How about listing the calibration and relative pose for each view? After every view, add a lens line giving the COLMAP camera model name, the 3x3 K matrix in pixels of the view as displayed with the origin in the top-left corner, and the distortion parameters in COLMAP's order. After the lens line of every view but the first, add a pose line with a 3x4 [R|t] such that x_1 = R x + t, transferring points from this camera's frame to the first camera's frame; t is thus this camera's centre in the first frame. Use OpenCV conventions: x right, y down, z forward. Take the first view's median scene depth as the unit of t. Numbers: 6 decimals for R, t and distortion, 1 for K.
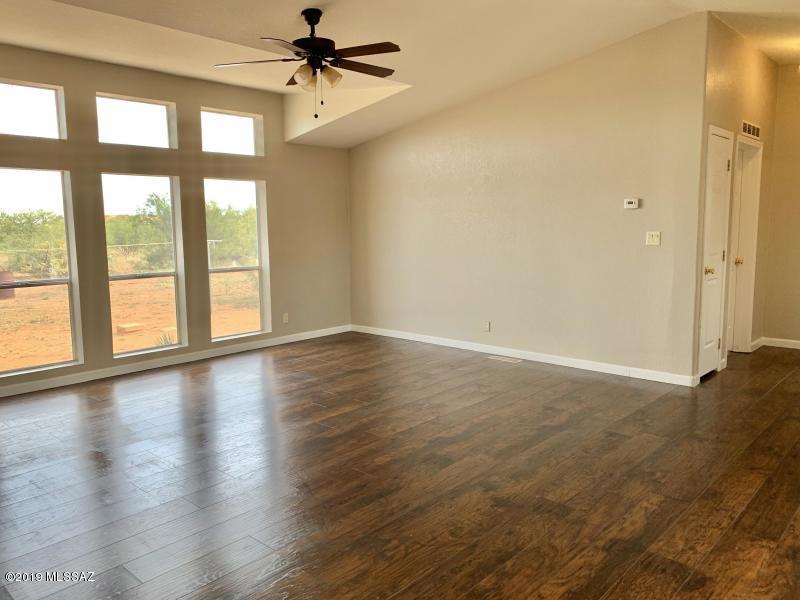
lens RADIAL K [[613.7, 0, 400.6], [0, 613.7, 295.4], [0, 0, 1]] dist [0.028121, -0.002318]
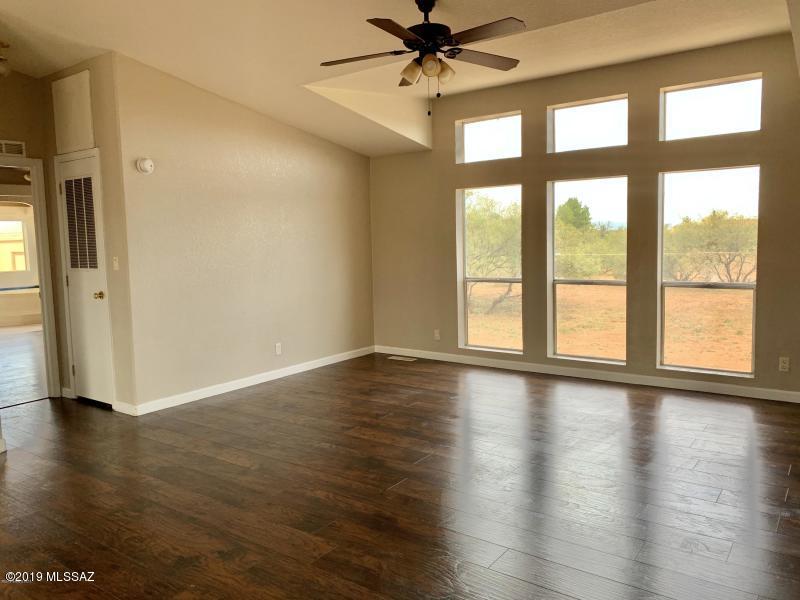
lens RADIAL K [[627.7, 0, 399.3], [0, 627.7, 286.4], [0, 0, 1]] dist [0.035137, 0.001115]
pose [[0.091872, 0.090540, -0.991646, 0.552716], [-0.088660, 0.992646, 0.082417, -0.081917], [0.991816, 0.080348, 0.099224, 0.617643]]
